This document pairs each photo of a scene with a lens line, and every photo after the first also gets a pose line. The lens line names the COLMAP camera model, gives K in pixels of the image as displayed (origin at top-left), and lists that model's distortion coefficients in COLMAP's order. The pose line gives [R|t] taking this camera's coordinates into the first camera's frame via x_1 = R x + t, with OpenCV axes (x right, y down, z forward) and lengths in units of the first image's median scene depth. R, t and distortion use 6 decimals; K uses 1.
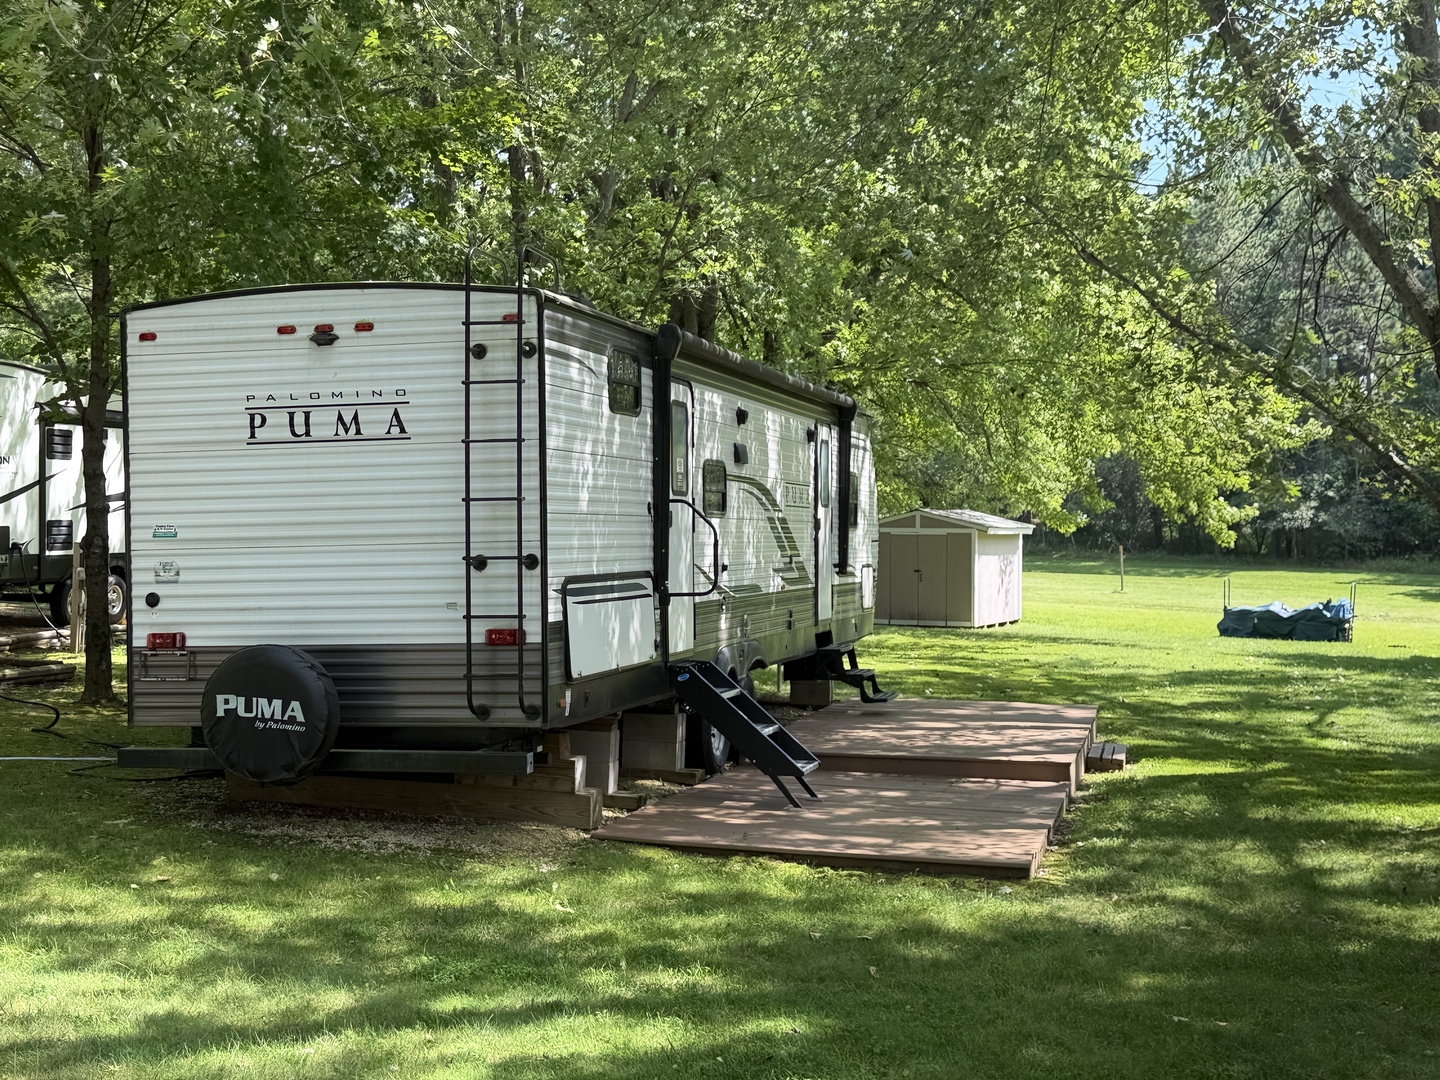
lens RADIAL K [[1793.6, 0, 720.0], [0, 1793.6, 540.0], [0, 0, 1]] dist [0.119621, -0.013380]
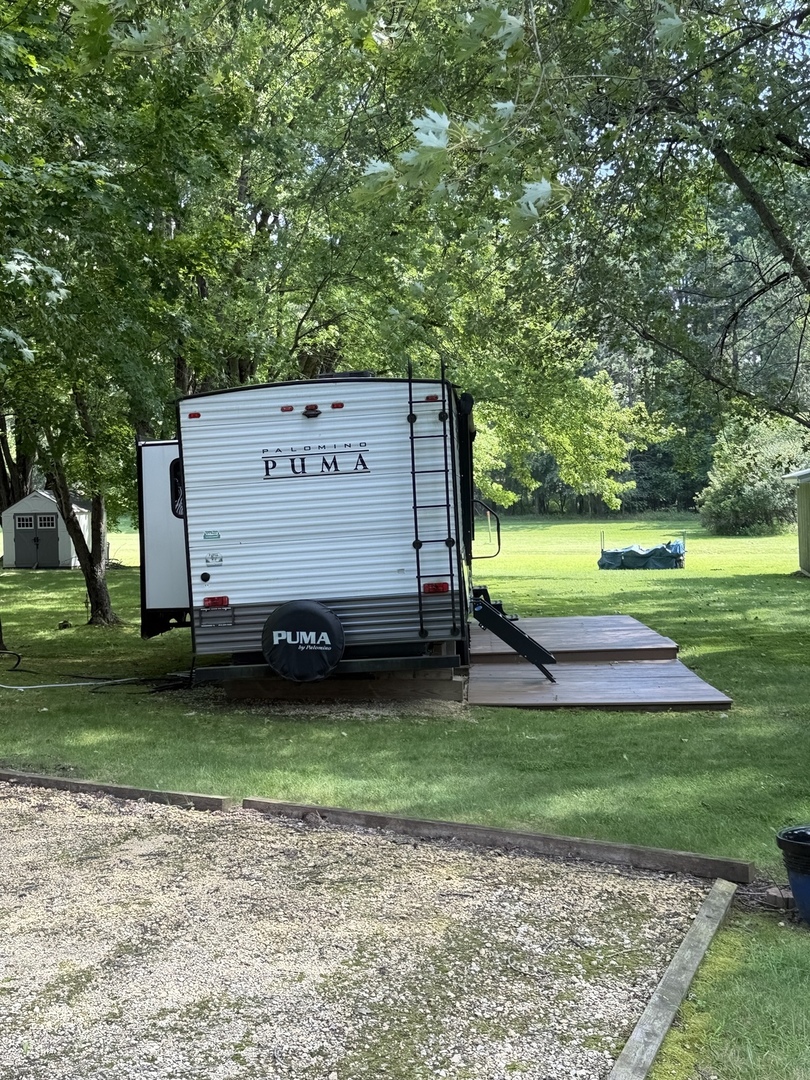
lens RADIAL K [[1345.2, 0, 398.6], [0, 1345.2, 544.7], [0, 0, 1]] dist [0.119621, -0.013380]
pose [[0.981571, -0.050434, 0.184323, -0.372378], [0.046152, 0.998557, 0.027452, -0.021816], [-0.185442, -0.018439, 0.982482, -0.224935]]
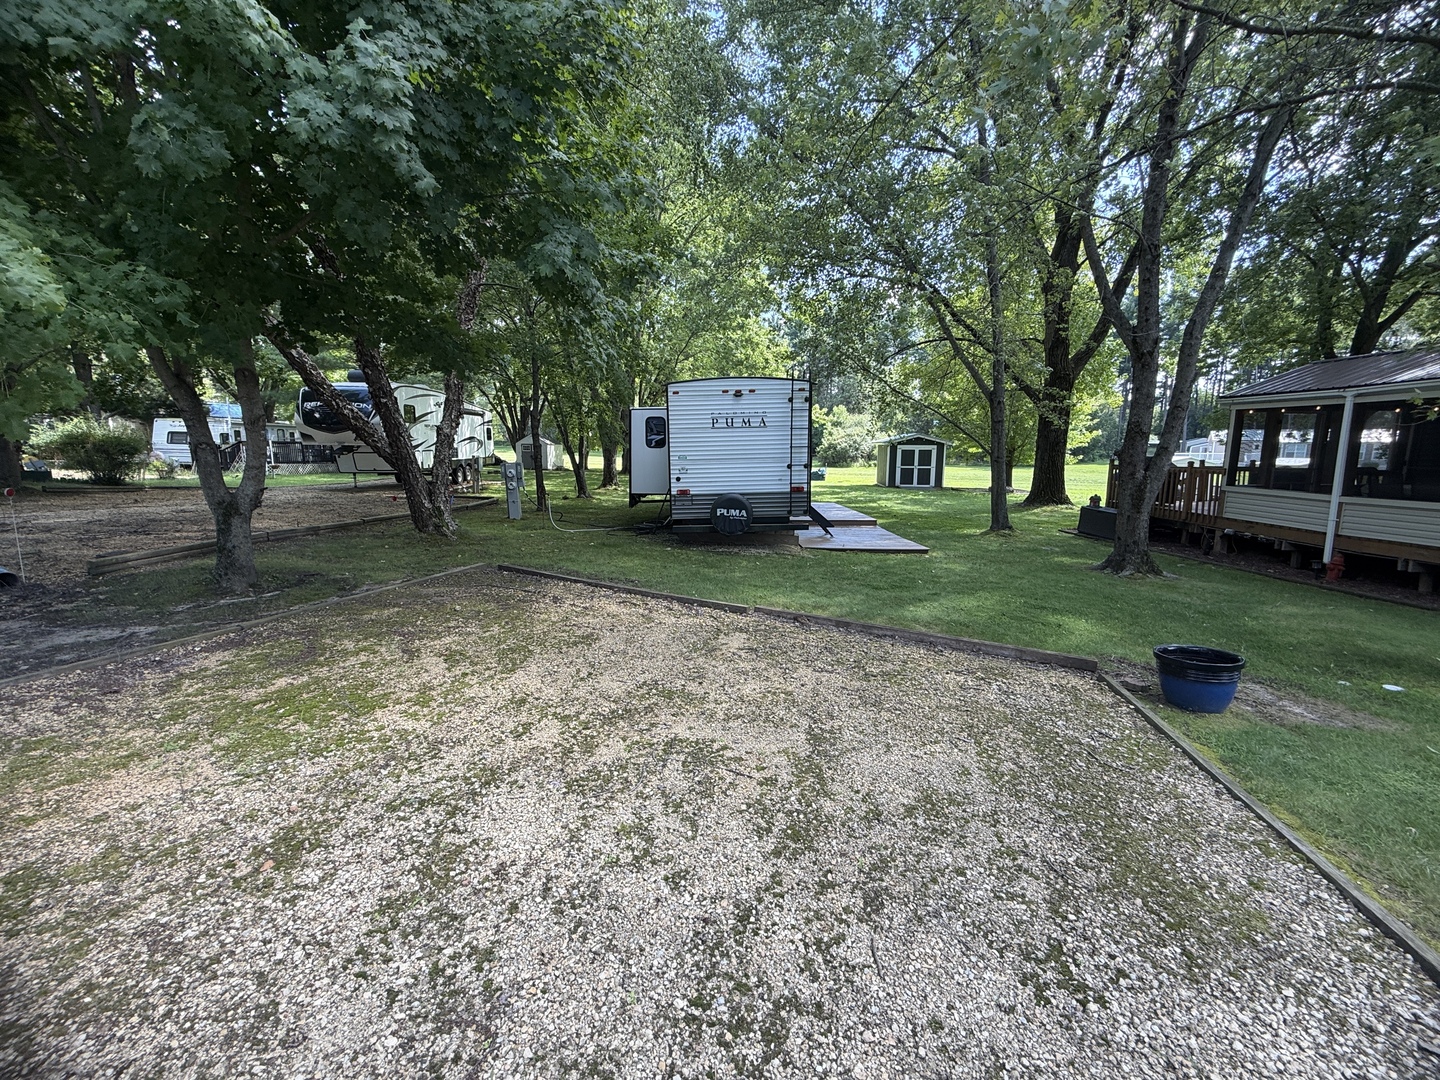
lens RADIAL K [[573.2, 0, 715.1], [0, 573.2, 538.1], [0, 0, 1]] dist [-0.001553, 0.000327]
pose [[0.967663, -0.043778, 0.248418, -0.512941], [0.005269, 0.988118, 0.153608, -0.018531], [-0.252191, -0.147332, 0.956396, 0.023299]]
